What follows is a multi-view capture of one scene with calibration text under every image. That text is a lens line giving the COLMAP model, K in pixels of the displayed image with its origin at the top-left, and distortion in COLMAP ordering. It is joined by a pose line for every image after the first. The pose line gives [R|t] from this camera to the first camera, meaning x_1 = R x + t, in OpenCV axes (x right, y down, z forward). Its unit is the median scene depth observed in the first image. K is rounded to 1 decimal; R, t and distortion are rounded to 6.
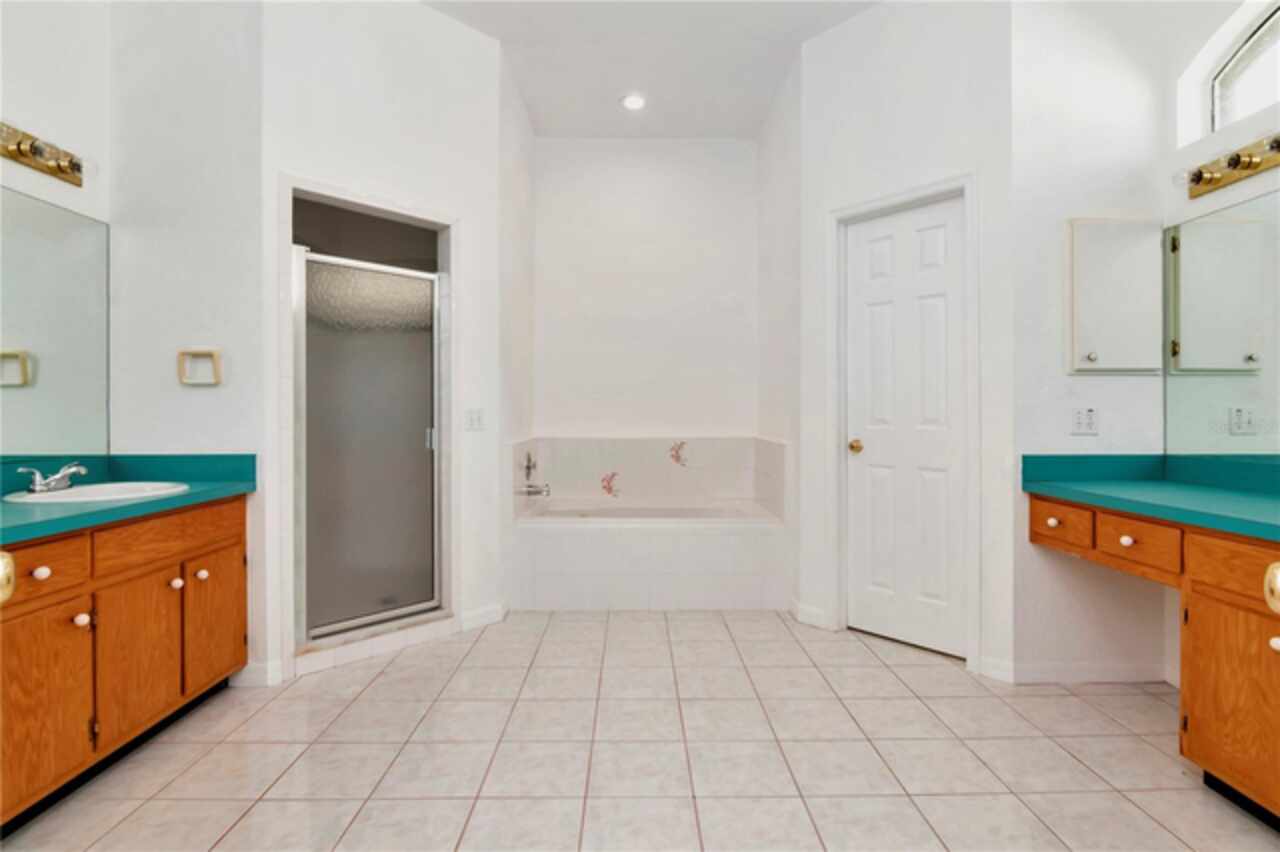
lens RADIAL K [[616.6, 0, 640.0], [0, 616.6, 420.1], [0, 0, 1]] dist [-0.003833, -0.000493]
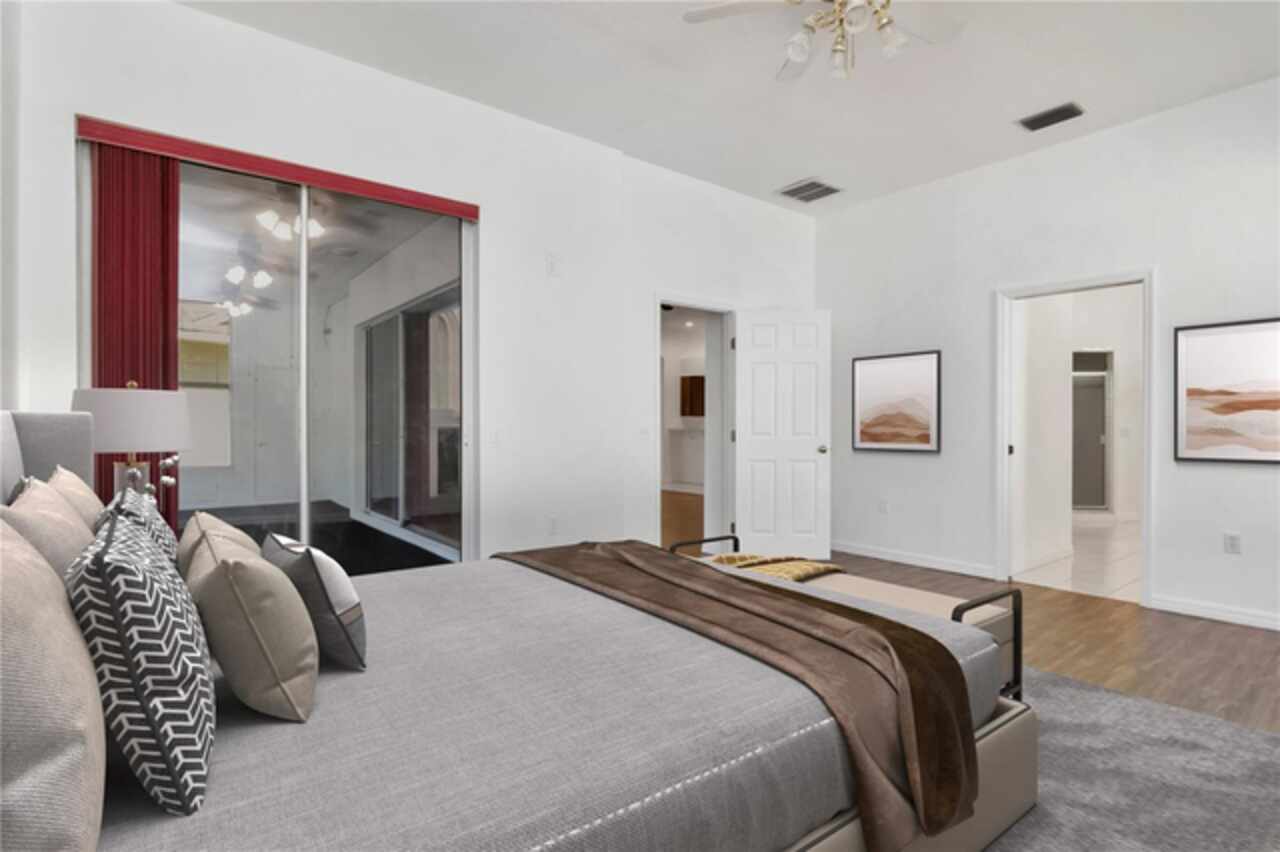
lens RADIAL K [[638.7, 0, 639.6], [0, 638.7, 427.2], [0, 0, 1]] dist [0.001595, 0.000136]
pose [[0.594065, 0.003989, -0.804407, 0.598413], [-0.008666, 0.999961, -0.001441, -0.000718], [0.804370, 0.007827, 0.594077, -1.957713]]
